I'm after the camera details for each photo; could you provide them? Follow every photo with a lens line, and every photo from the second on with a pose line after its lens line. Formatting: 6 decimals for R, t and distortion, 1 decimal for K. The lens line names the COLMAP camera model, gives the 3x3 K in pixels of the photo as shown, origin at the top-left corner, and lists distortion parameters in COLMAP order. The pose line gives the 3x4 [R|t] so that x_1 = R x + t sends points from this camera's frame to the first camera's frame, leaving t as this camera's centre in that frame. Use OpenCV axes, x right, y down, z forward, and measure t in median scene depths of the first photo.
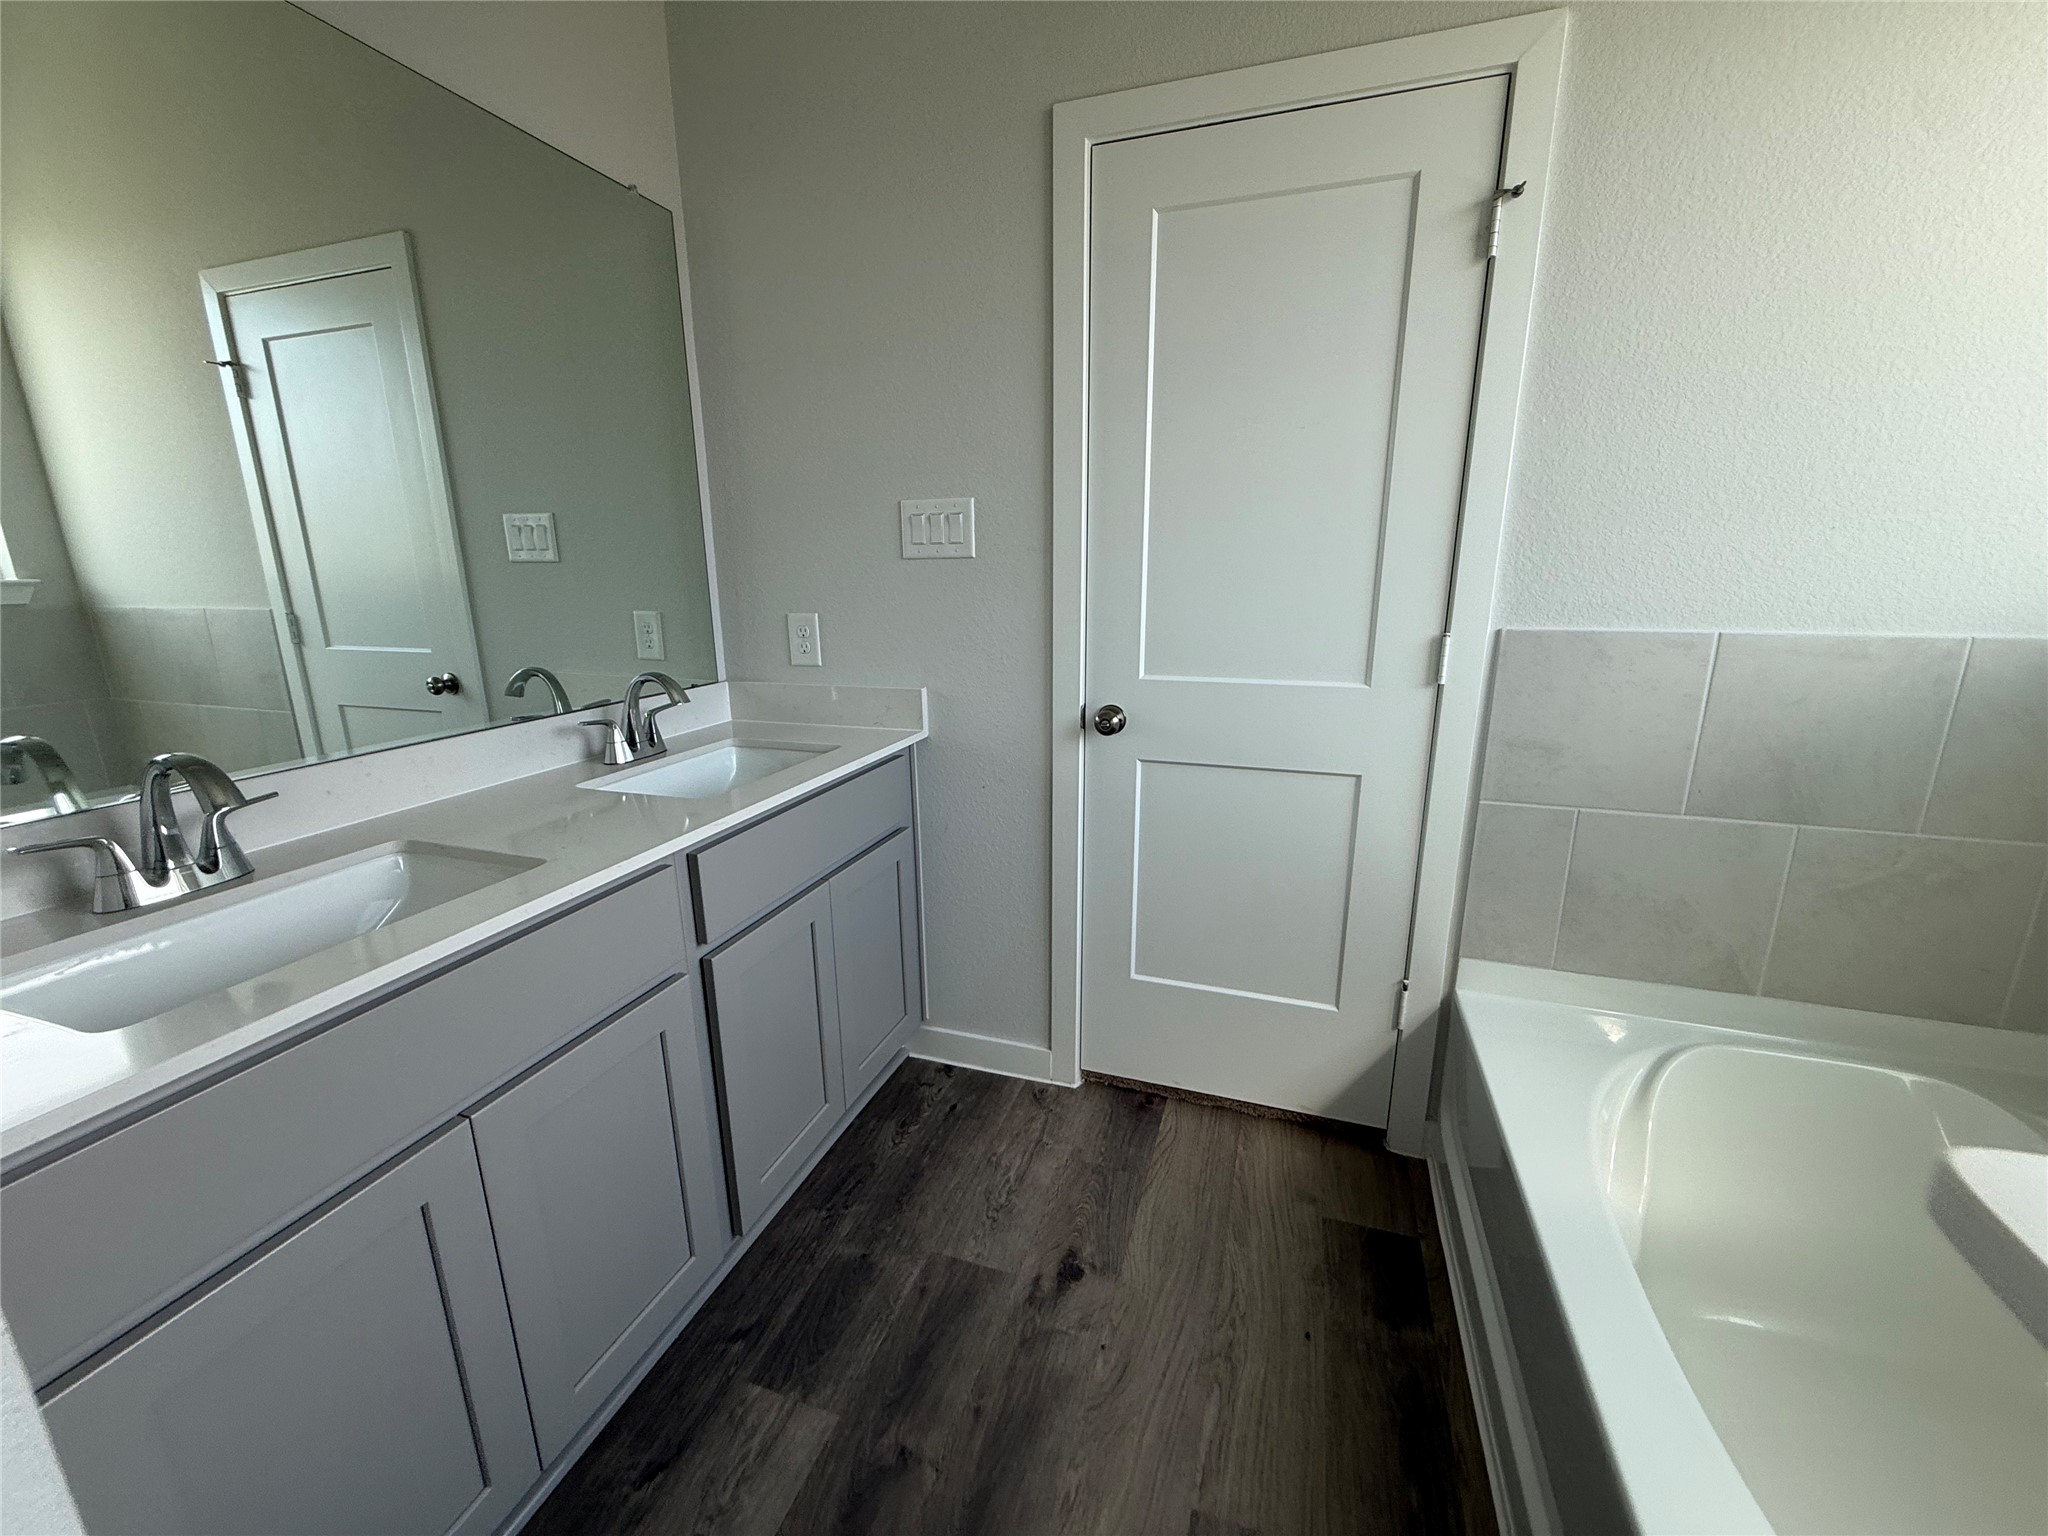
lens RADIAL K [[821.0, 0, 1023.5], [0, 821.0, 766.1], [0, 0, 1]] dist [0.000269, -0.000347]
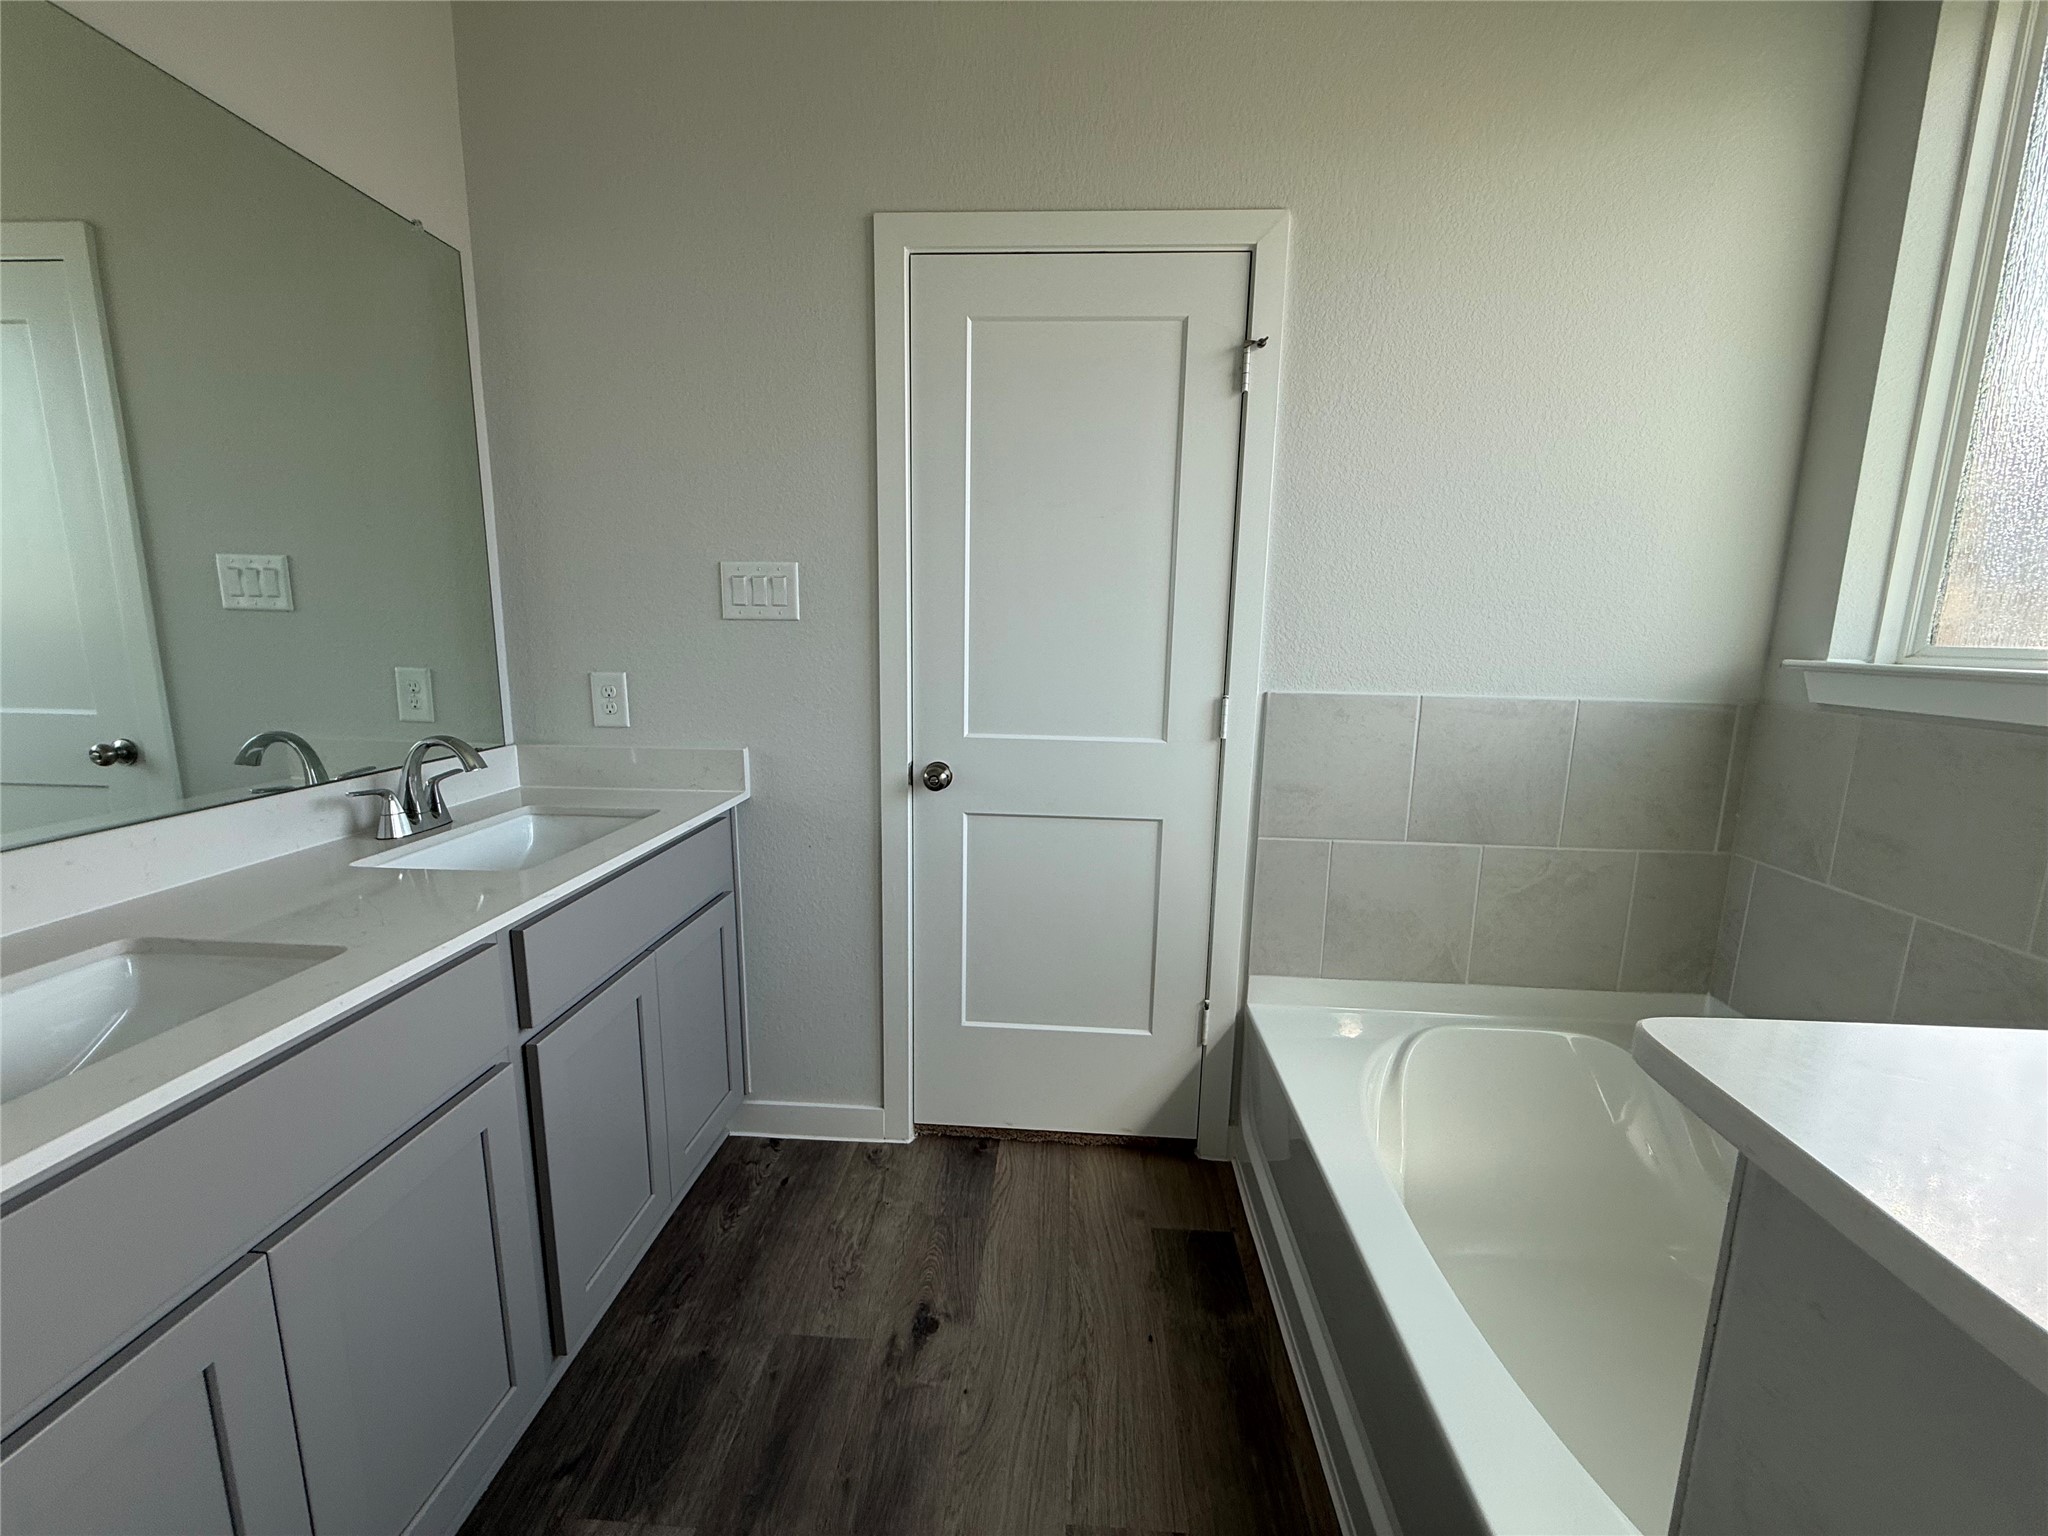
lens RADIAL K [[821.0, 0, 1023.5], [0, 821.0, 766.1], [0, 0, 1]] dist [0.000269, -0.000347]
pose [[0.963582, -0.020626, 0.266617, -0.074129], [0.039274, 0.997125, -0.064800, 0.003663], [-0.264514, 0.072911, 0.961622, -0.043516]]
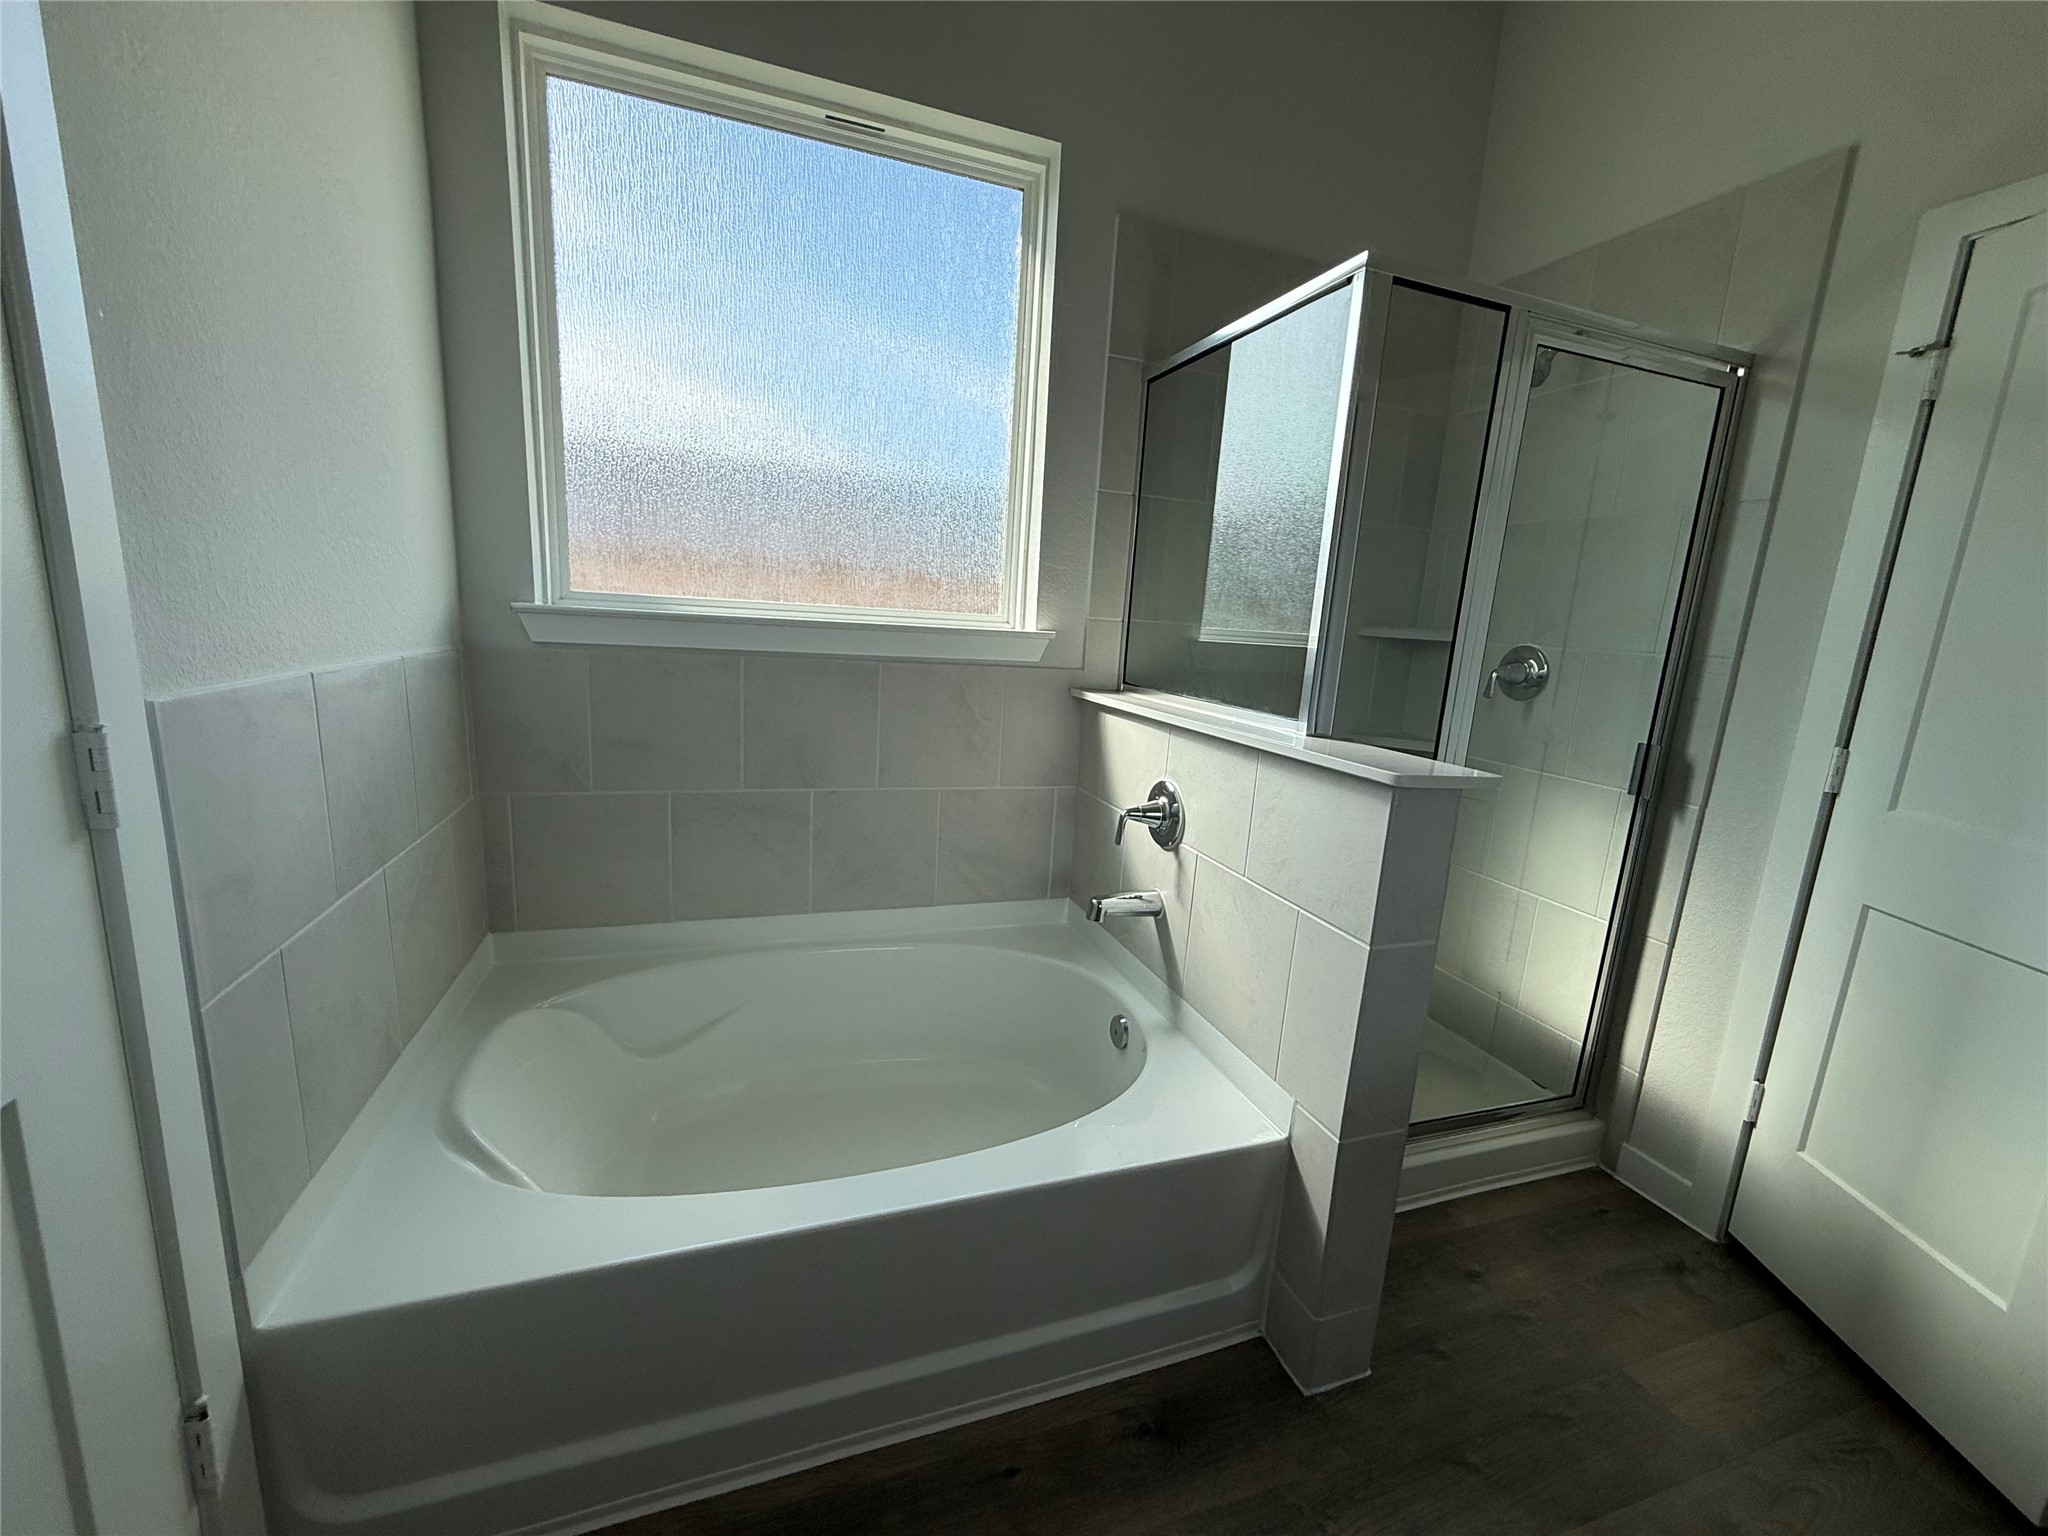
lens RADIAL K [[821.0, 0, 1023.5], [0, 821.0, 766.1], [0, 0, 1]] dist [0.000269, -0.000347]
pose [[-0.616178, -0.175718, 0.767755, -0.176401], [0.134009, 0.937190, 0.322050, -0.206891], [-0.776122, 0.301326, -0.553928, 0.789426]]
